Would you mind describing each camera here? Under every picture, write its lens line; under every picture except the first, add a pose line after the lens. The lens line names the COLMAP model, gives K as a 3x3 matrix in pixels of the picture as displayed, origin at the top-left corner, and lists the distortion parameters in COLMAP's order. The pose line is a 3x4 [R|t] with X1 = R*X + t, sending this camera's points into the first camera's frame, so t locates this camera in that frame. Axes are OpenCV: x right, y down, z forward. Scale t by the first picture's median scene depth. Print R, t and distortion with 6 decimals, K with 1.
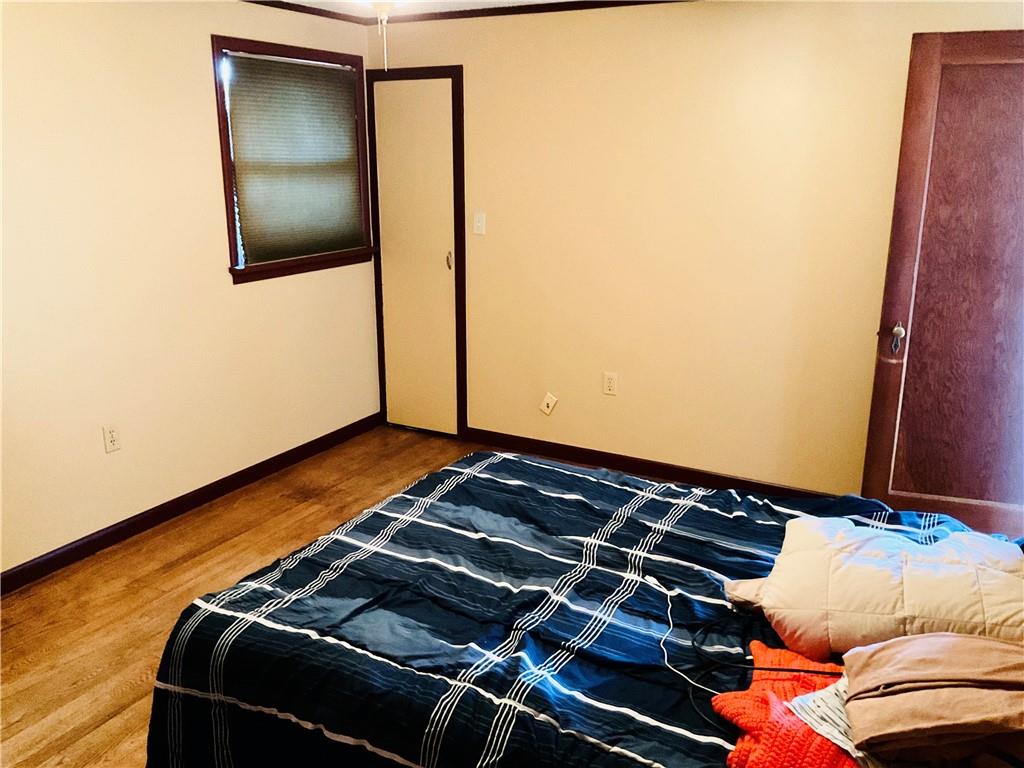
lens RADIAL K [[861.4, 0, 511.7], [0, 861.4, 381.6], [0, 0, 1]] dist [0.086887, -0.154871]
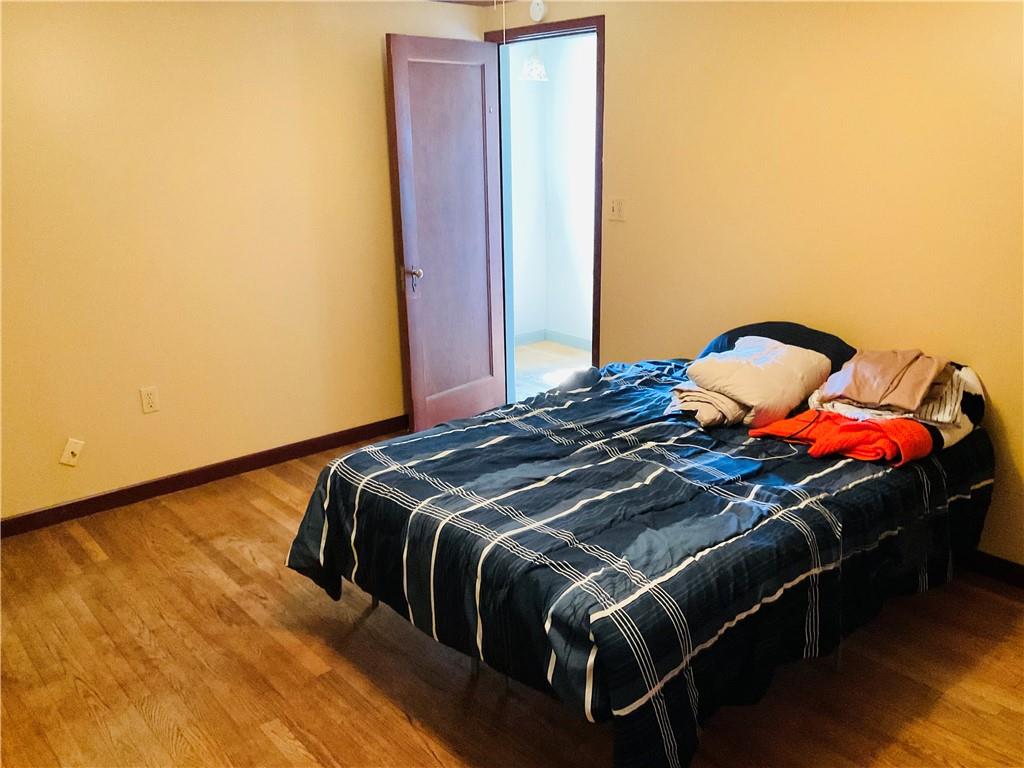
lens RADIAL K [[861.4, 0, 514.0], [0, 861.4, 386.5], [0, 0, 1]] dist [0.086887, -0.154871]
pose [[0.339700, -0.274475, 0.899593, -1.040295], [0.257042, 0.947151, 0.191922, -0.160830], [-0.904729, 0.166037, 0.392298, 0.610938]]
